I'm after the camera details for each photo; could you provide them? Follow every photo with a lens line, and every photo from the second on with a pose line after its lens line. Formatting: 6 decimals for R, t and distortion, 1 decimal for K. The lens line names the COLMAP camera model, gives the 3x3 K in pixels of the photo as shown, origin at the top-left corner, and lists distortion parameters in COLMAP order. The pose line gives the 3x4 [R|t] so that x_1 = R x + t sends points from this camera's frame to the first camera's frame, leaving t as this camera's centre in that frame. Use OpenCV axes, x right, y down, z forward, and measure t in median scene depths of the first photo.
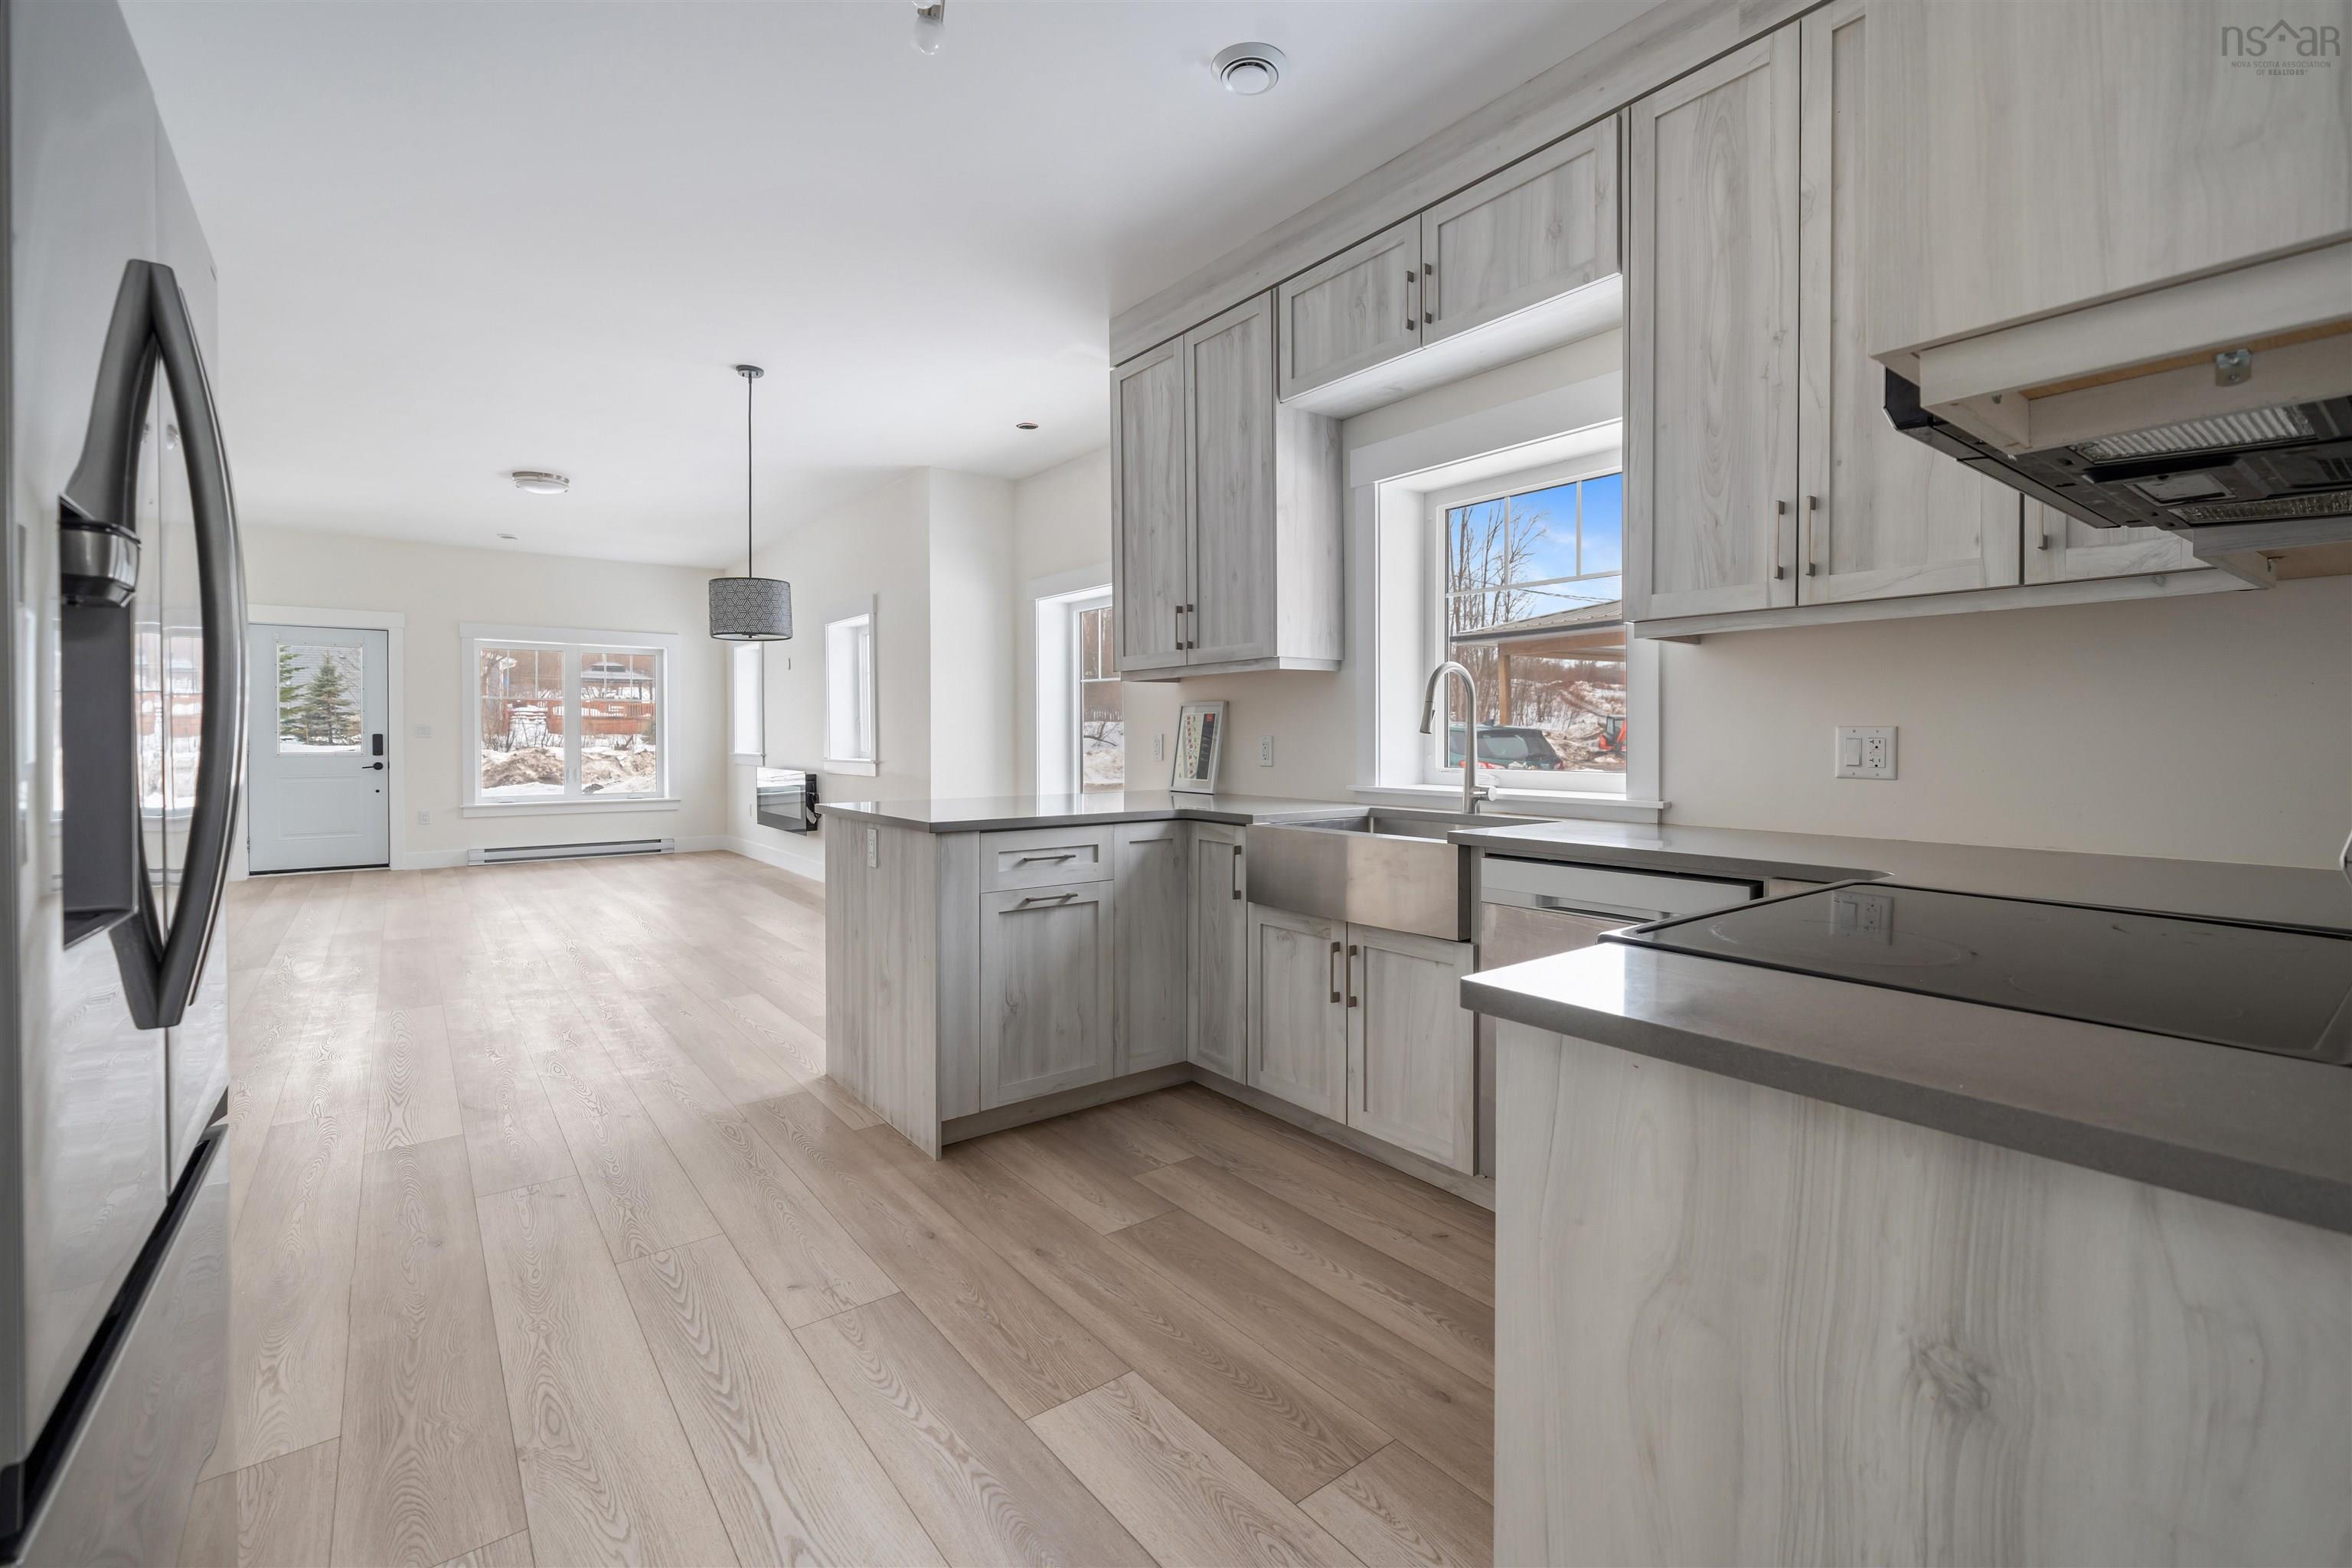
lens RADIAL K [[1031.5, 0, 1144.6], [0, 1031.5, 748.9], [0, 0, 1]] dist [-0.007188, -0.000603]
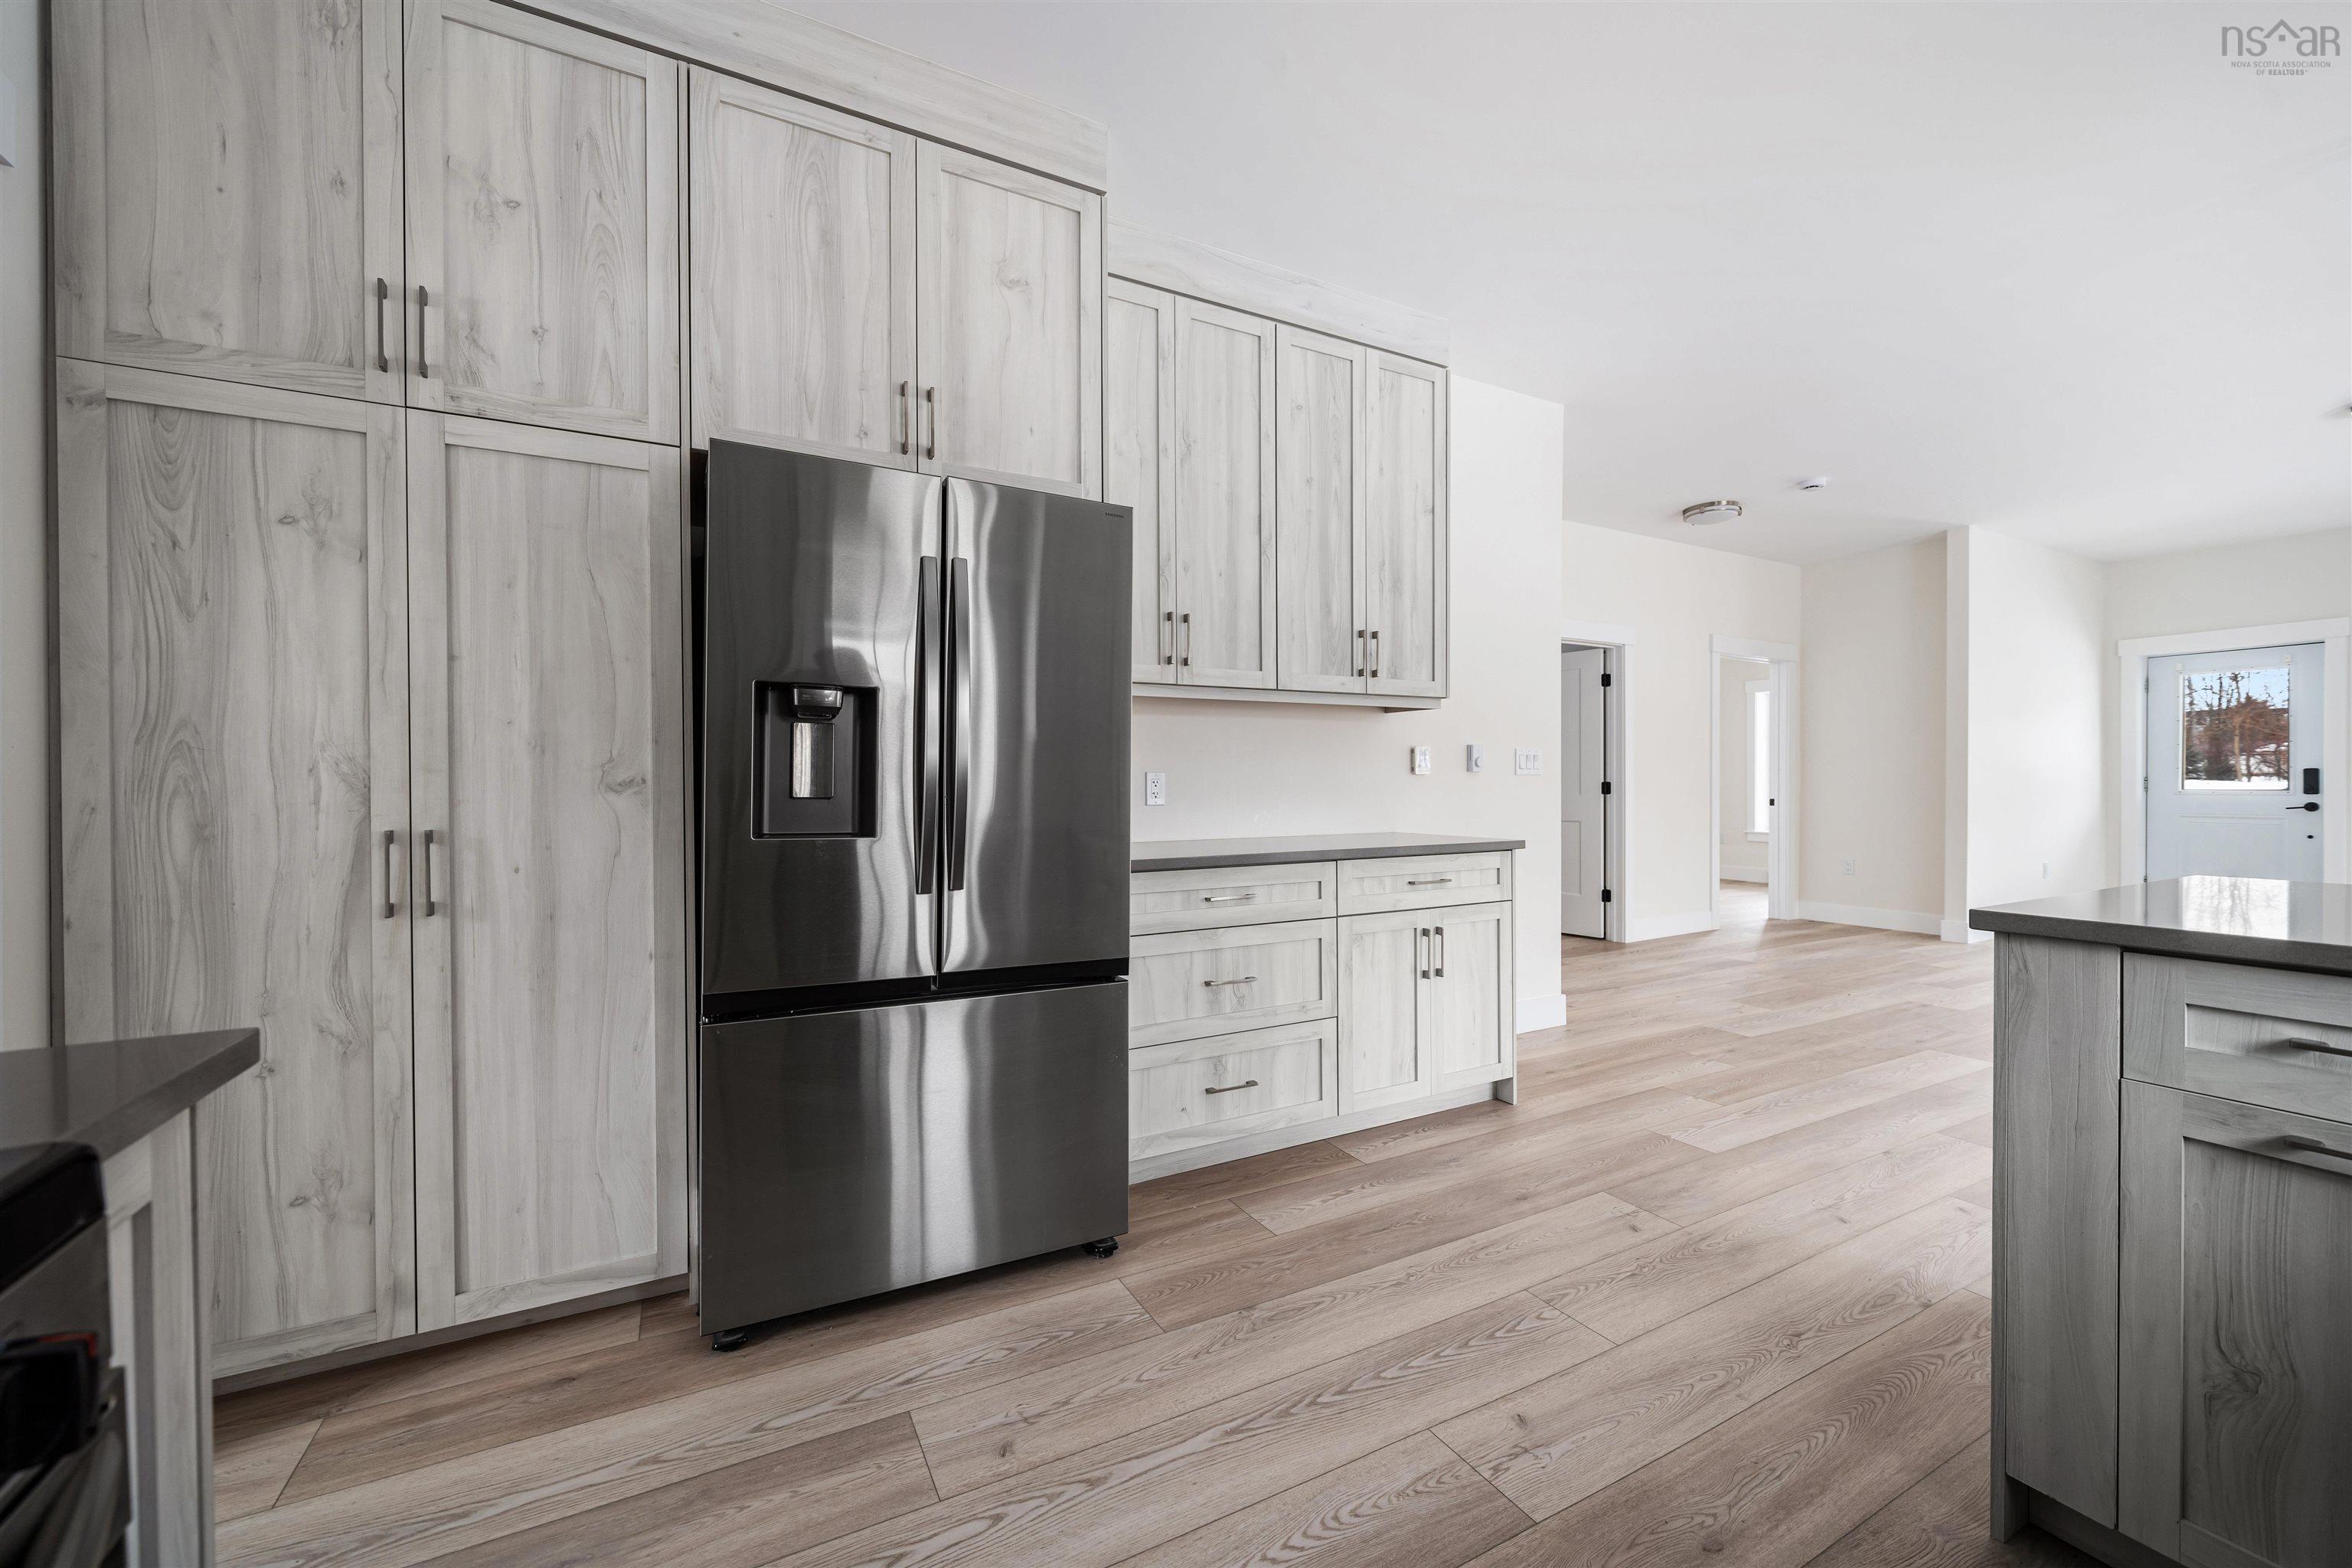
lens RADIAL K [[892.2, 0, 1194.1], [0, 892.2, 788.7], [0, 0, 1]] dist [-0.002323, -0.000154]
pose [[-0.149586, 0.002860, -0.988745, 0.329111], [-0.002625, 0.999991, 0.003290, 0.005229], [0.988745, 0.003088, -0.149578, 0.667483]]
